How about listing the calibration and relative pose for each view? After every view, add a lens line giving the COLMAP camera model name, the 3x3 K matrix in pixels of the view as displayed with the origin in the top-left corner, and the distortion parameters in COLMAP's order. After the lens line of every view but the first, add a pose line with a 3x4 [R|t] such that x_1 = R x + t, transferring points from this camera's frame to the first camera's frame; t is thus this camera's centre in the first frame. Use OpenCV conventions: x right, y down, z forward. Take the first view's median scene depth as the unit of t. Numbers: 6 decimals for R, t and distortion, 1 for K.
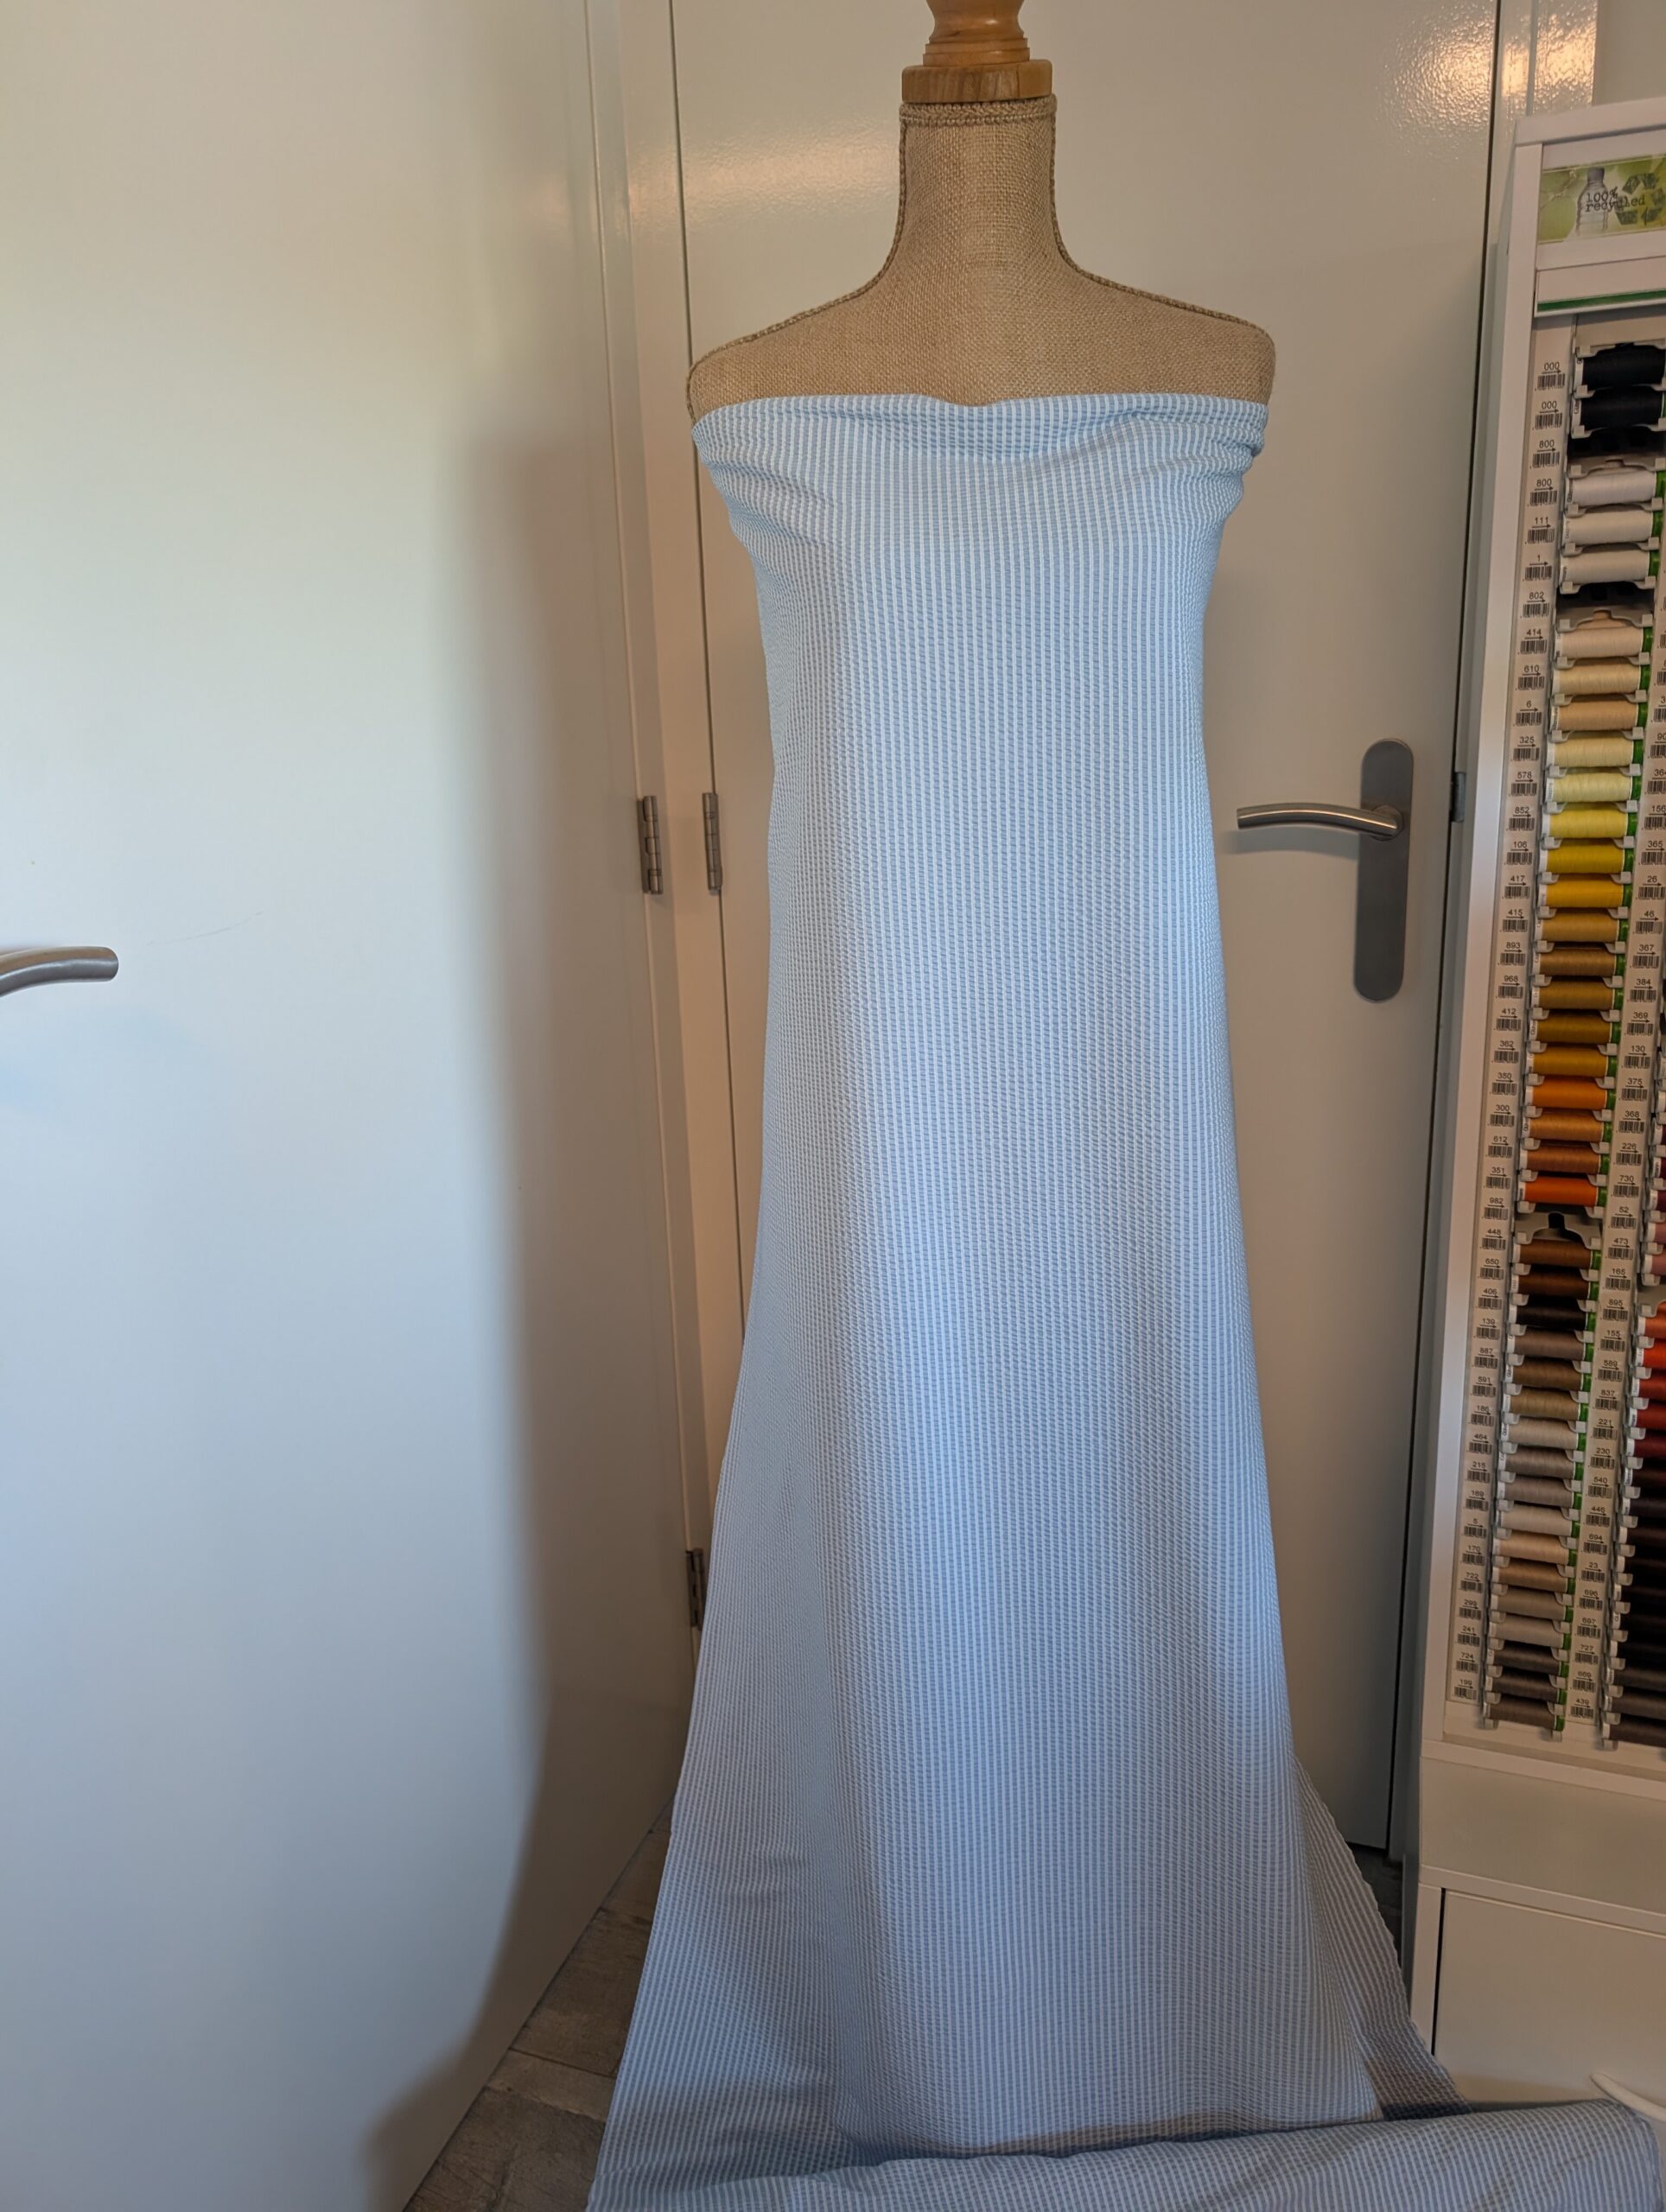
lens RADIAL K [[1619.7, 0, 838.9], [0, 1619.7, 1090.7], [0, 0, 1]] dist [0.007724, -0.009762]
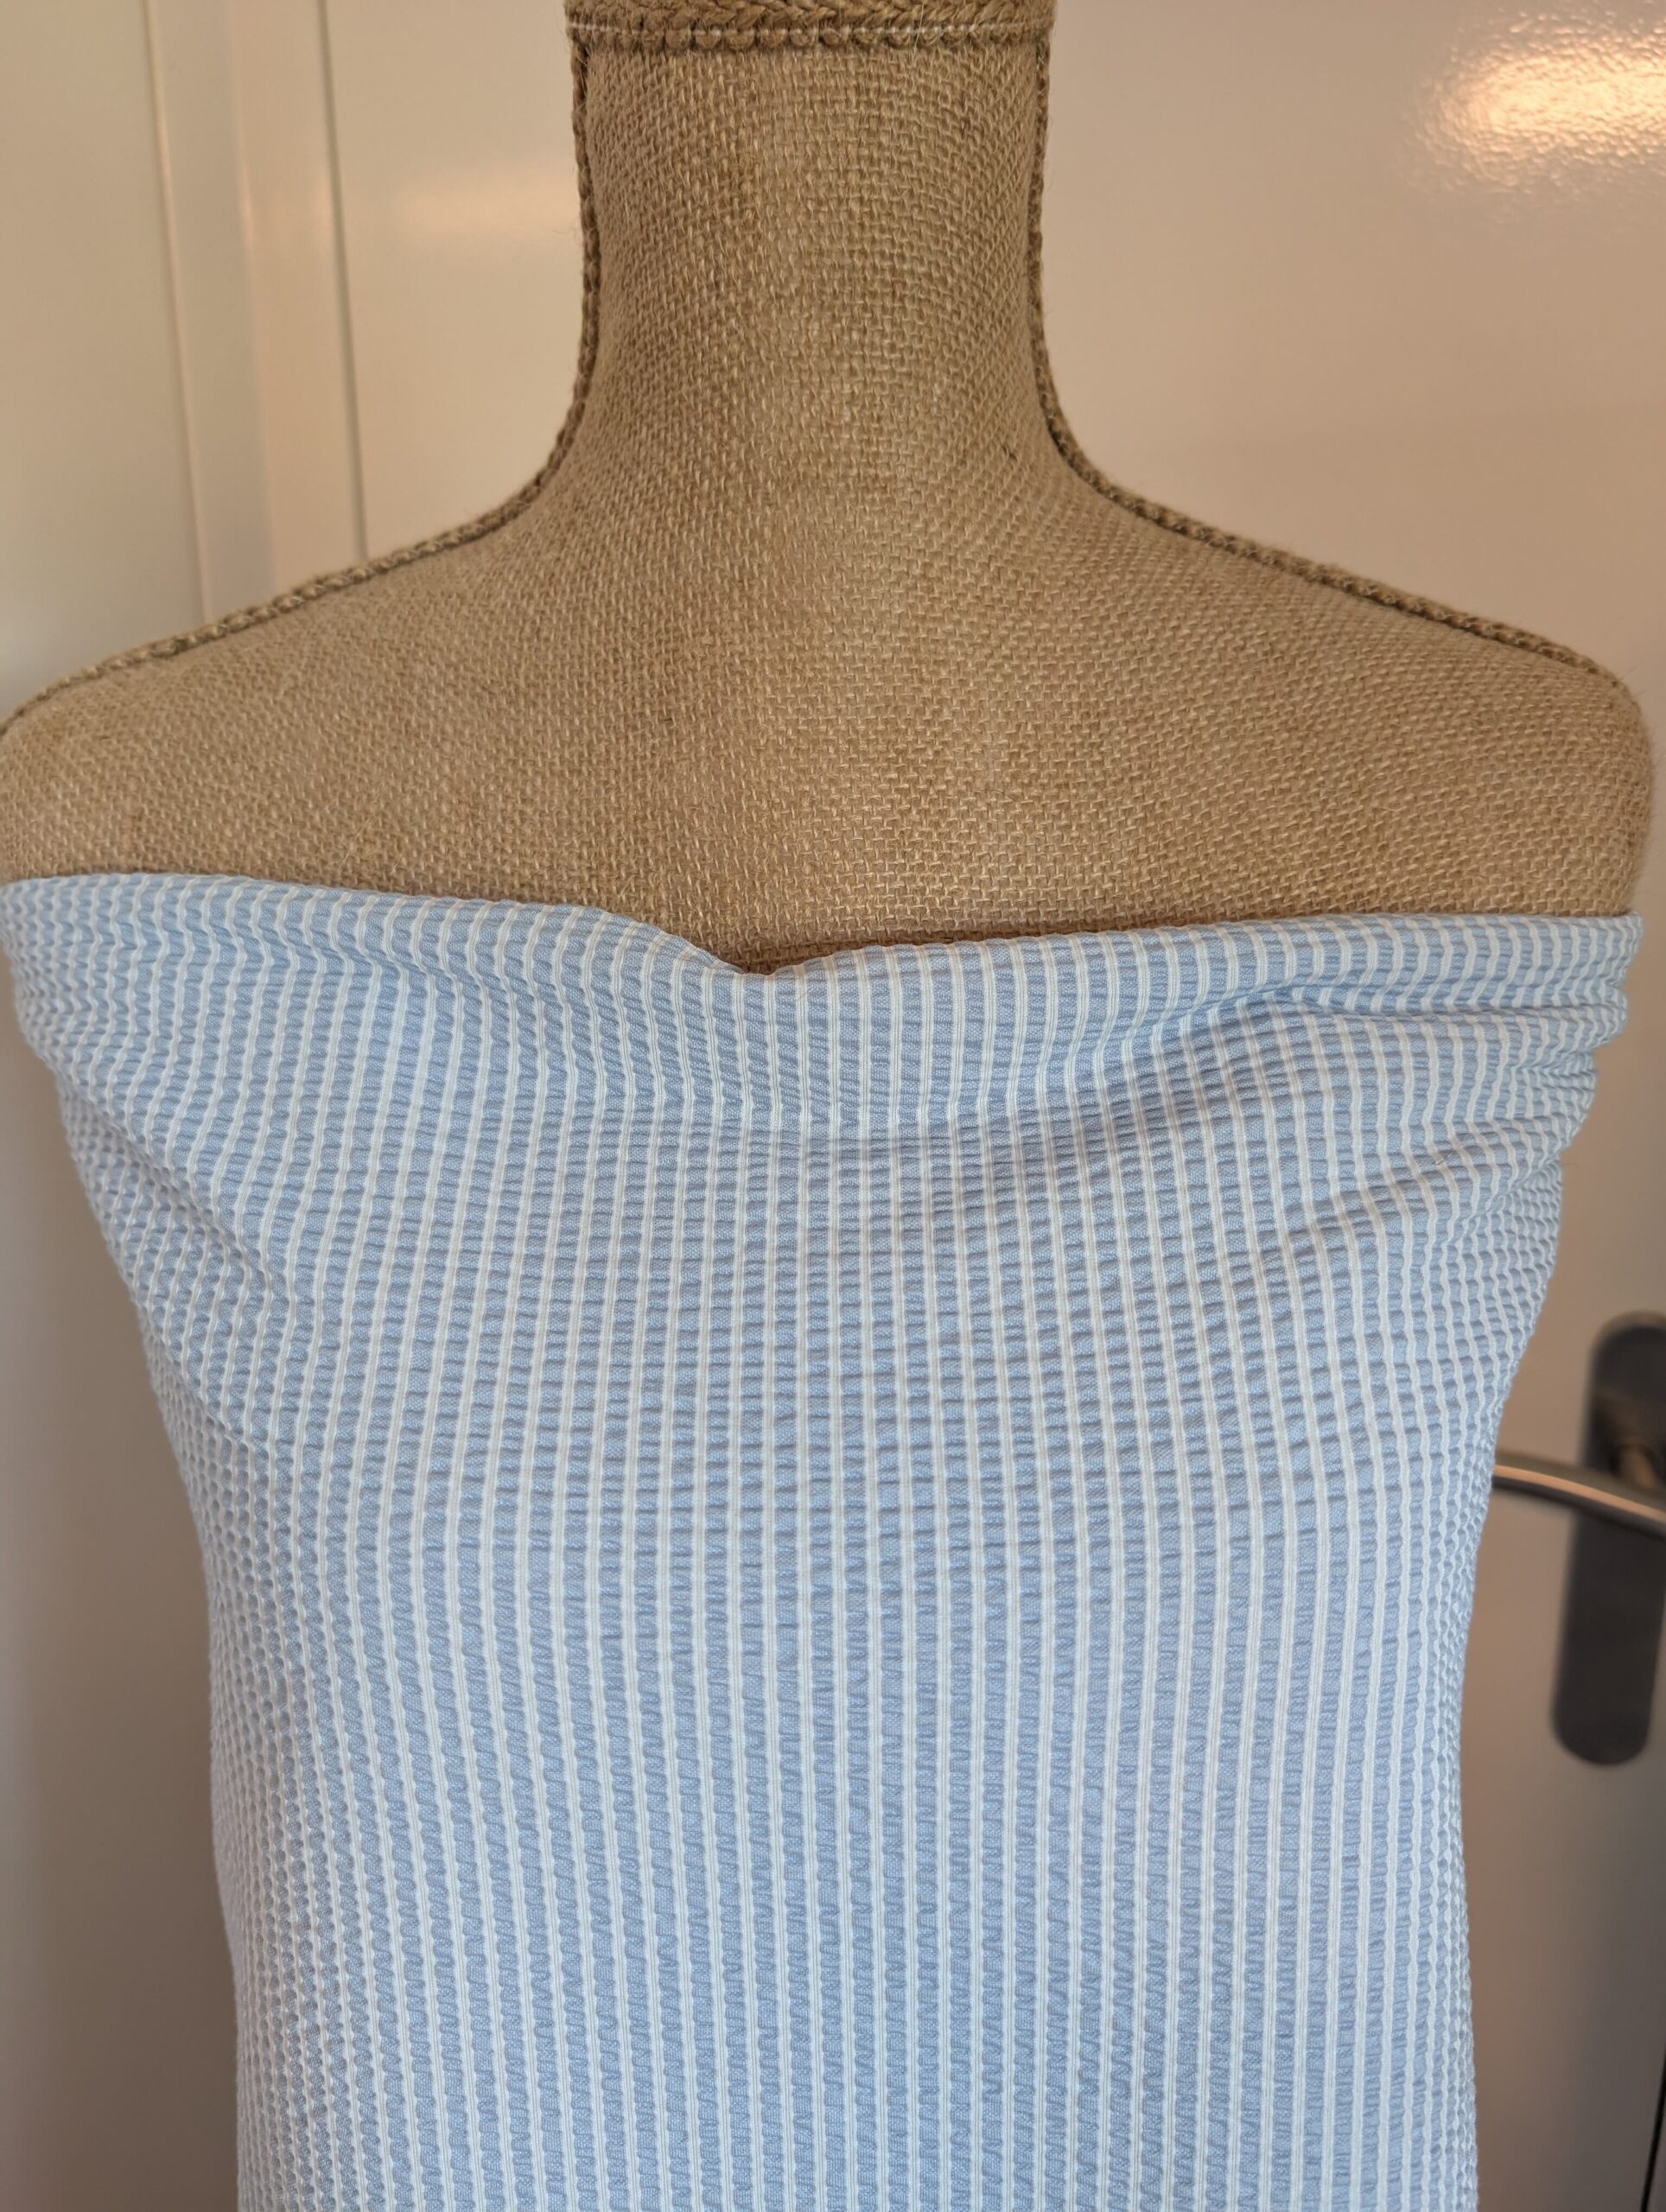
lens RADIAL K [[1639.2, 0, 838.4], [0, 1639.2, 1090.7], [0, 0, 1]] dist [-0.005793, 0.013172]
pose [[0.999277, 0.020268, 0.032180, 0.085886], [-0.020104, 0.999783, -0.005392, -0.392553], [-0.032282, 0.004741, 0.999468, 0.682781]]
